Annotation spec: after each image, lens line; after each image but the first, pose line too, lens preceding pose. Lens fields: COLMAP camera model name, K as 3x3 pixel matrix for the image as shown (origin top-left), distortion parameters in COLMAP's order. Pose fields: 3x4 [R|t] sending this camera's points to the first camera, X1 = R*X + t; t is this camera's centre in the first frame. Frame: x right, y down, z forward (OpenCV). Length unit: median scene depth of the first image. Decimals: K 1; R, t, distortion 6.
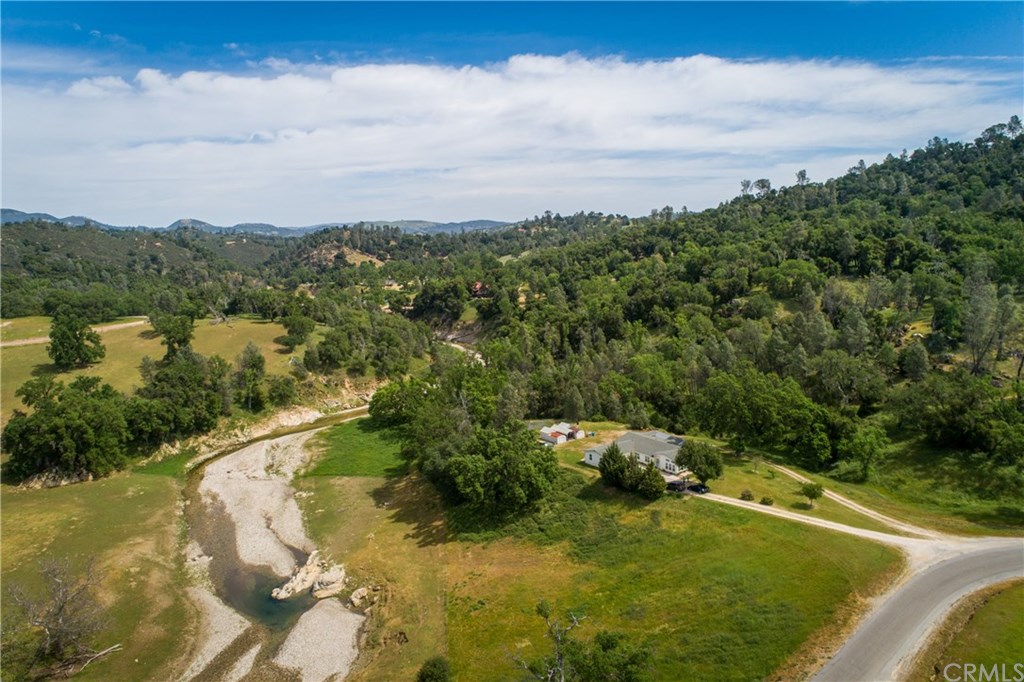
lens RADIAL K [[683.0, 0, 515.6], [0, 683.0, 343.8], [0, 0, 1]] dist [0.020780, 0.011716]
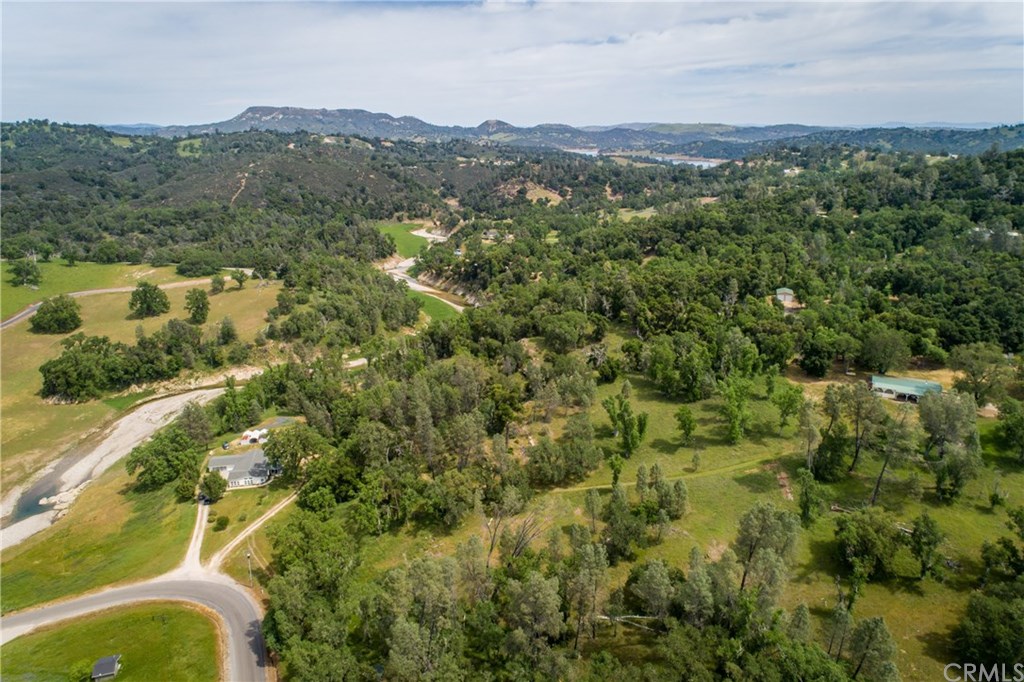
lens RADIAL K [[683.0, 0, 514.9], [0, 683.0, 345.8], [0, 0, 1]] dist [0.020780, 0.011716]
pose [[0.907344, 0.150506, -0.392524, 0.963586], [-0.092988, 0.982441, 0.161752, -0.302589], [0.409976, -0.110265, 0.905407, -0.072379]]
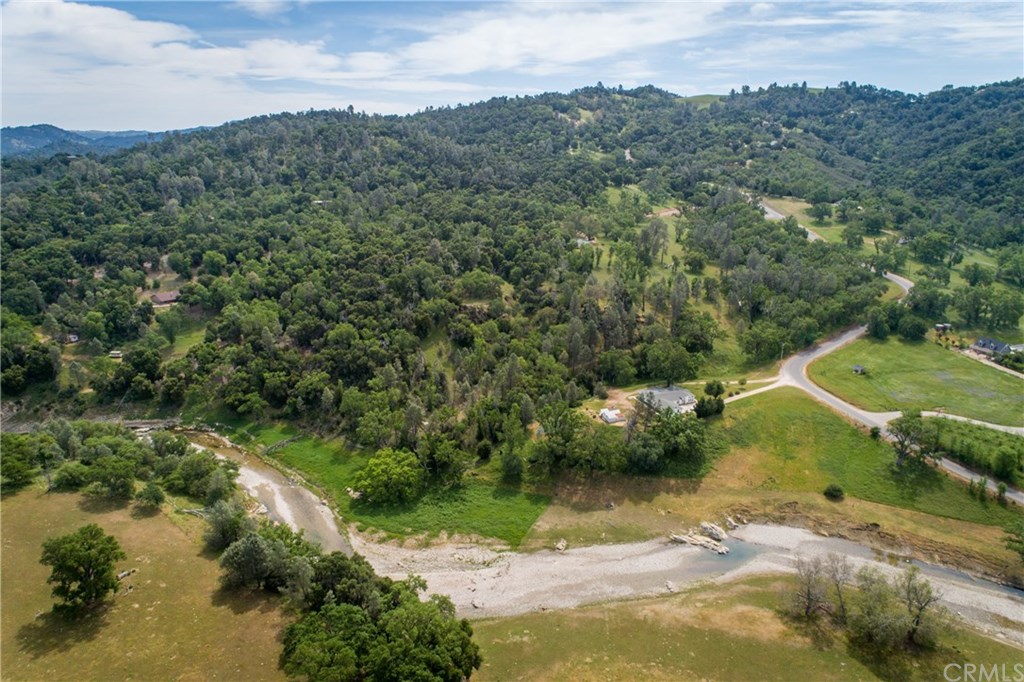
lens RADIAL K [[683.0, 0, 506.1], [0, 683.0, 318.8], [0, 0, 1]] dist [0.020780, 0.011716]
pose [[0.271472, -0.230786, 0.934367, -1.243188], [0.161664, 0.967965, 0.192114, -0.374057], [-0.948772, 0.098900, 0.300085, 0.625259]]
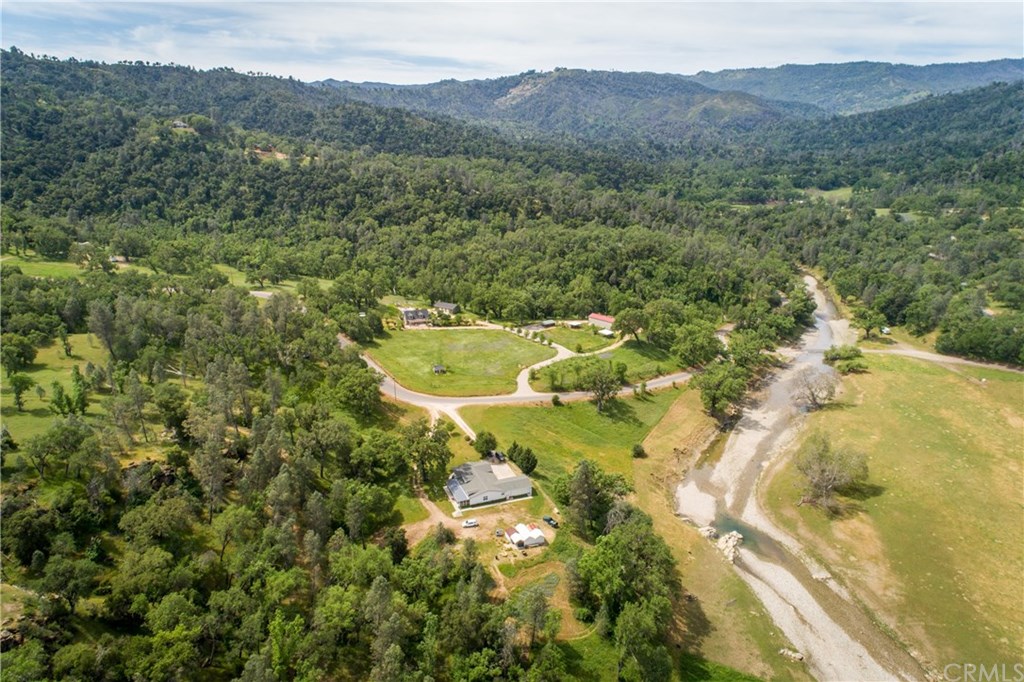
lens RADIAL K [[683.0, 0, 512.0], [0, 683.0, 342.1], [0, 0, 1]] dist [0.020780, 0.011716]
pose [[-0.963947, -0.047693, 0.261786, -0.153569], [0.075944, 0.893578, 0.442437, -0.534500], [-0.255027, 0.446367, -0.857740, 1.539885]]
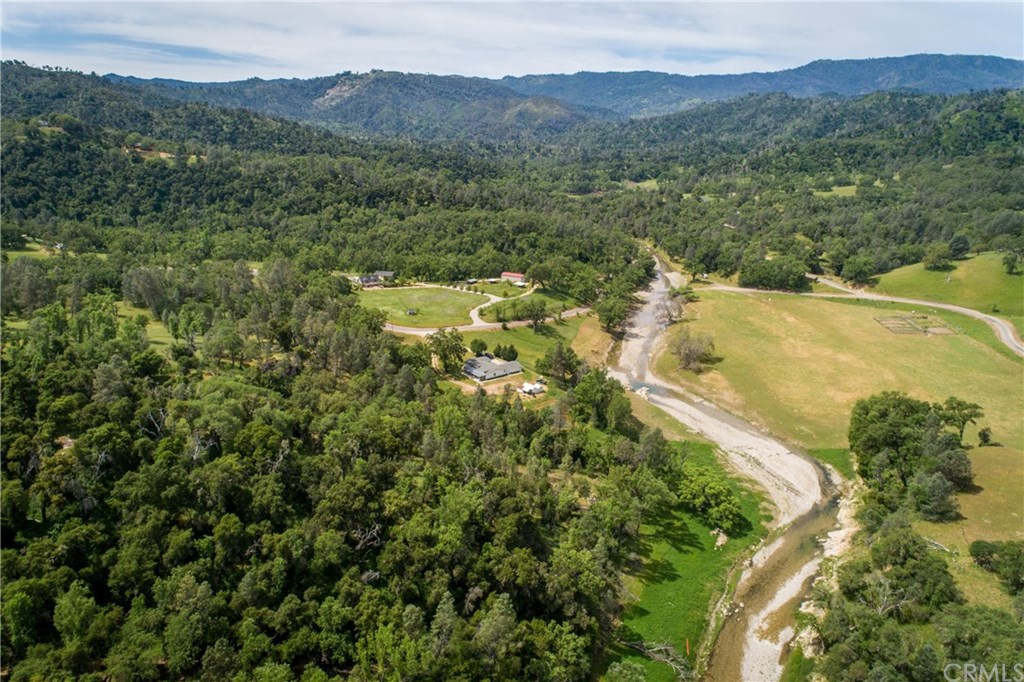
lens RADIAL K [[683.0, 0, 511.9], [0, 683.0, 341.5], [0, 0, 1]] dist [0.020780, 0.011716]
pose [[-0.999457, 0.031063, 0.010971, 0.079138], [0.032657, 0.890329, 0.454145, -0.636174], [0.004340, 0.454256, -0.890860, 2.101219]]
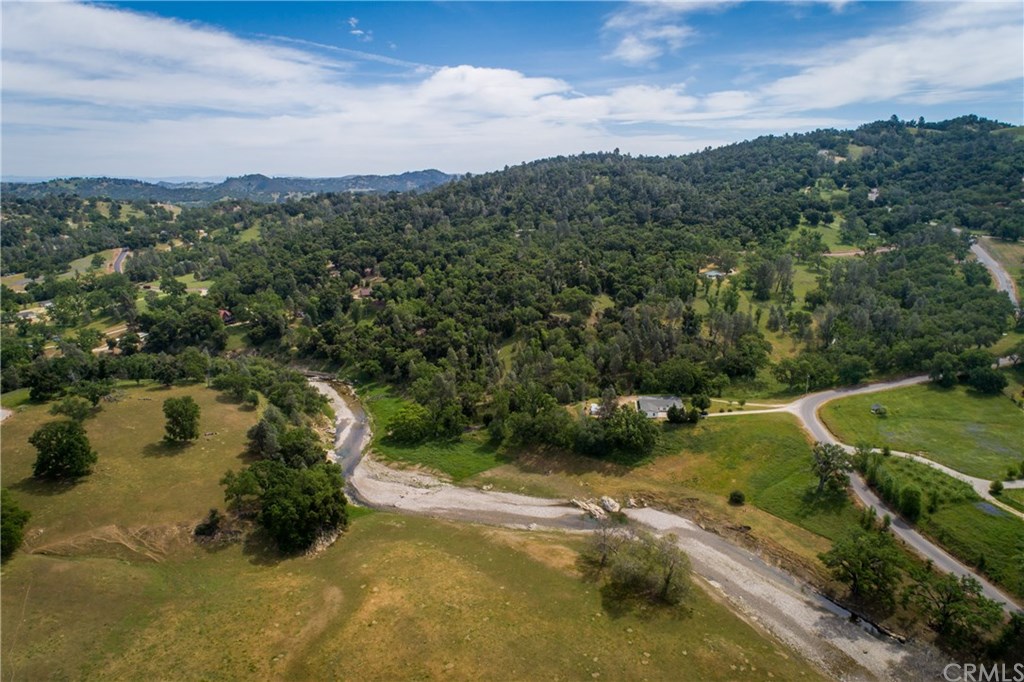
lens RADIAL K [[683.0, 0, 510.9], [0, 683.0, 315.0], [0, 0, 1]] dist [0.020780, 0.011716]
pose [[0.680374, -0.130415, 0.721168, -1.214856], [0.119068, 0.990636, 0.066813, -0.239486], [-0.723128, 0.040410, 0.689531, -0.113150]]
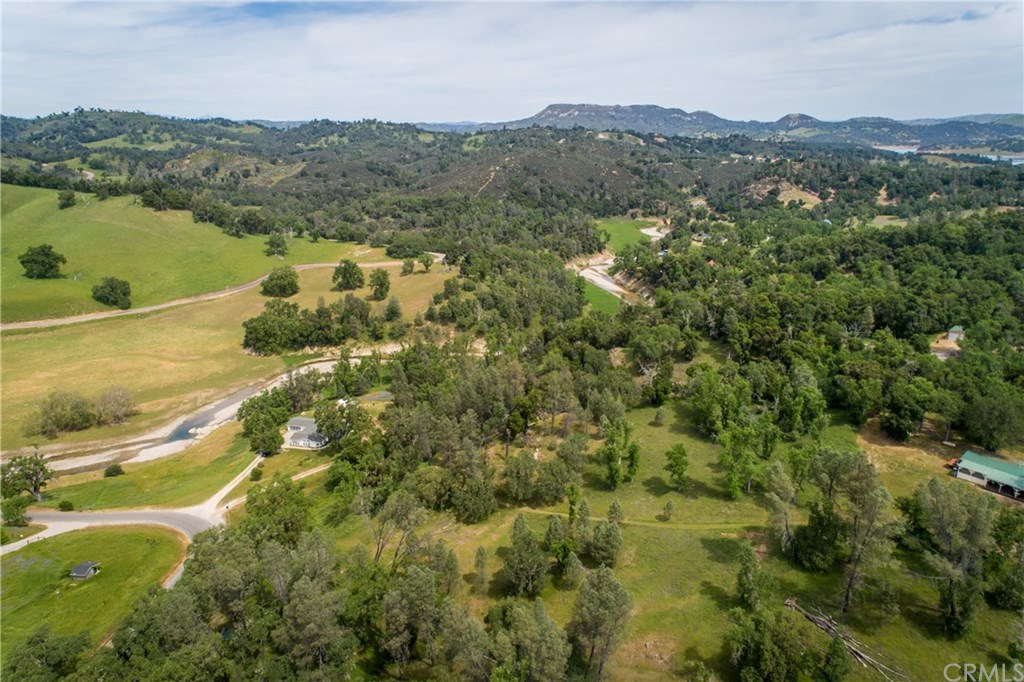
lens RADIAL K [[683.0, 0, 512.0], [0, 683.0, 349.1], [0, 0, 1]] dist [0.020780, 0.011716]
pose [[0.663401, 0.256040, -0.703095, 1.229913], [-0.141378, 0.965600, 0.218238, -0.350918], [0.734787, -0.045377, 0.676779, 0.171817]]
